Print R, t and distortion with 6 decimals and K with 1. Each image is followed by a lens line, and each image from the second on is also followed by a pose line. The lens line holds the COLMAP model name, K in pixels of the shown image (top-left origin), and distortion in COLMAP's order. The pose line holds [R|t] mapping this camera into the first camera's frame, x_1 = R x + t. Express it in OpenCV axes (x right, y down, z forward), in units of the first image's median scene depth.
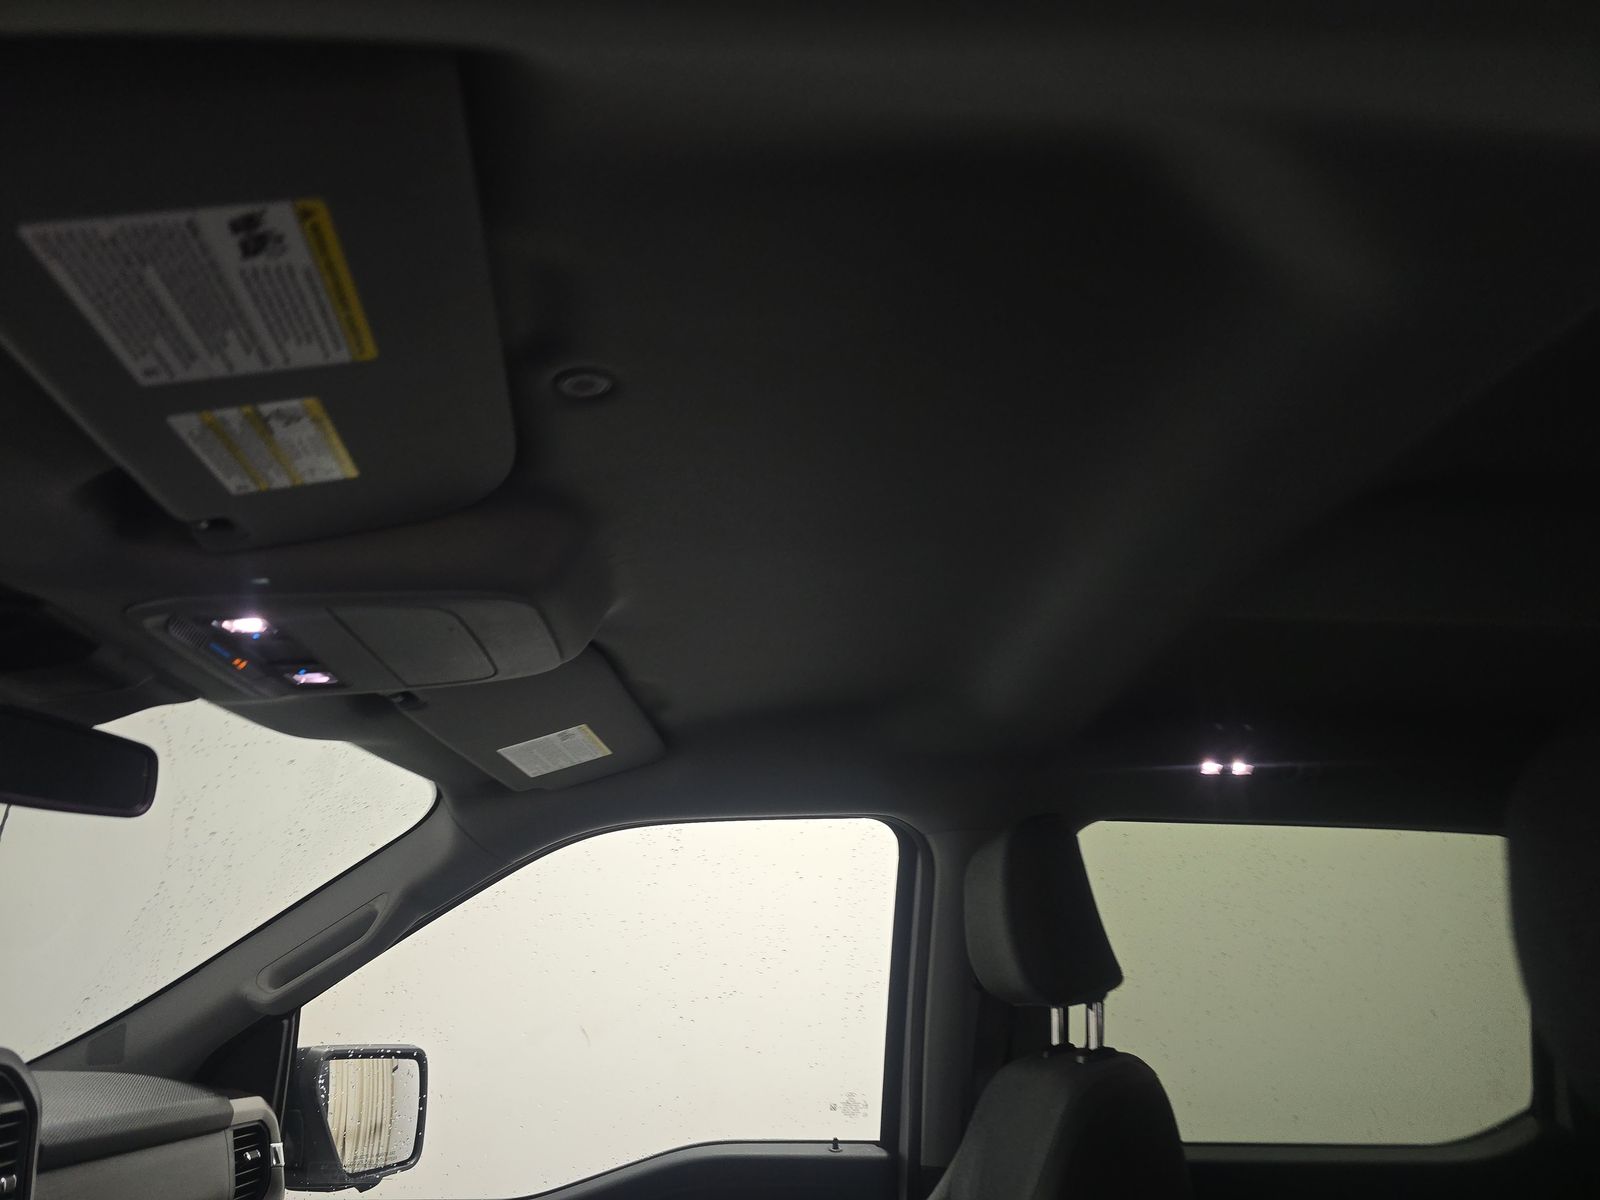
lens RADIAL K [[1062.6, 0, 805.1], [0, 1062.6, 606.8], [0, 0, 1]] dist [0.036633, -0.033806]
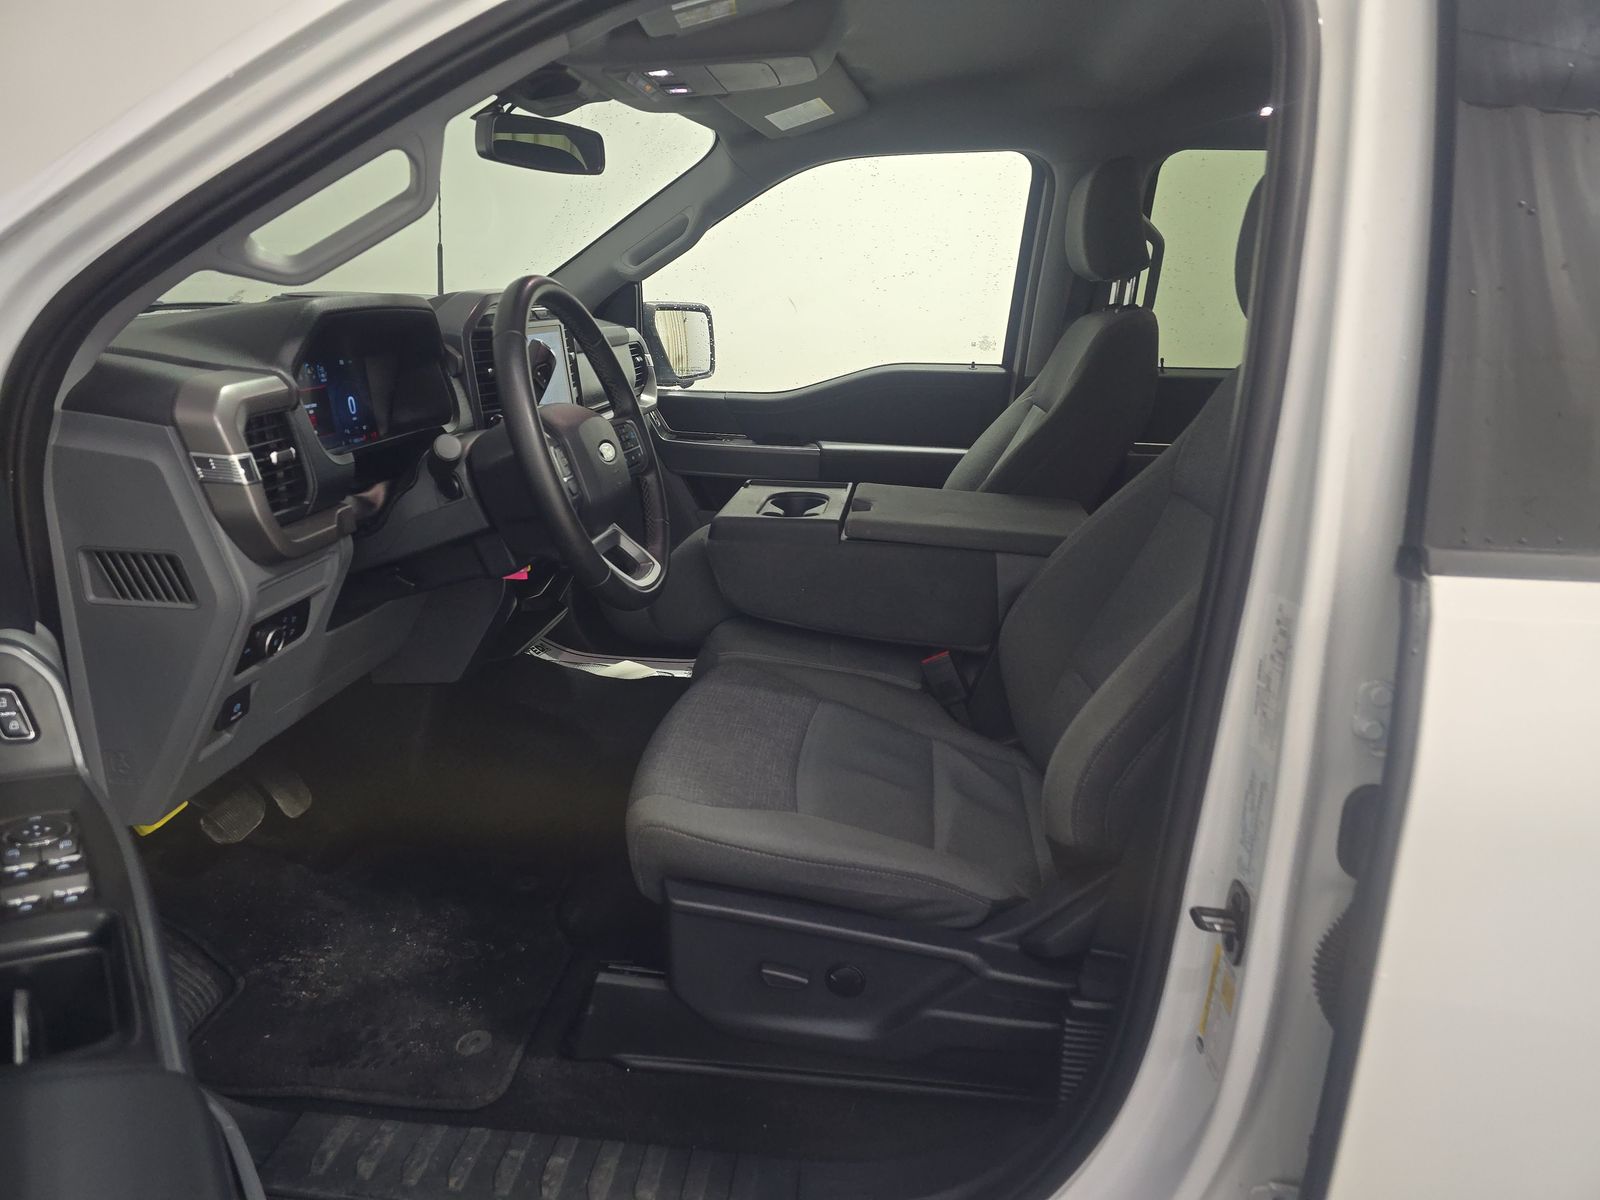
lens RADIAL K [[1062.6, 0, 805.1], [0, 1062.6, 606.8], [0, 0, 1]] dist [0.036633, -0.033806]
pose [[0.988895, 0.053227, -0.138759, 0.021684], [0.041380, 0.798132, 0.601060, -0.200746], [0.142741, -0.600127, 0.787066, -0.568319]]
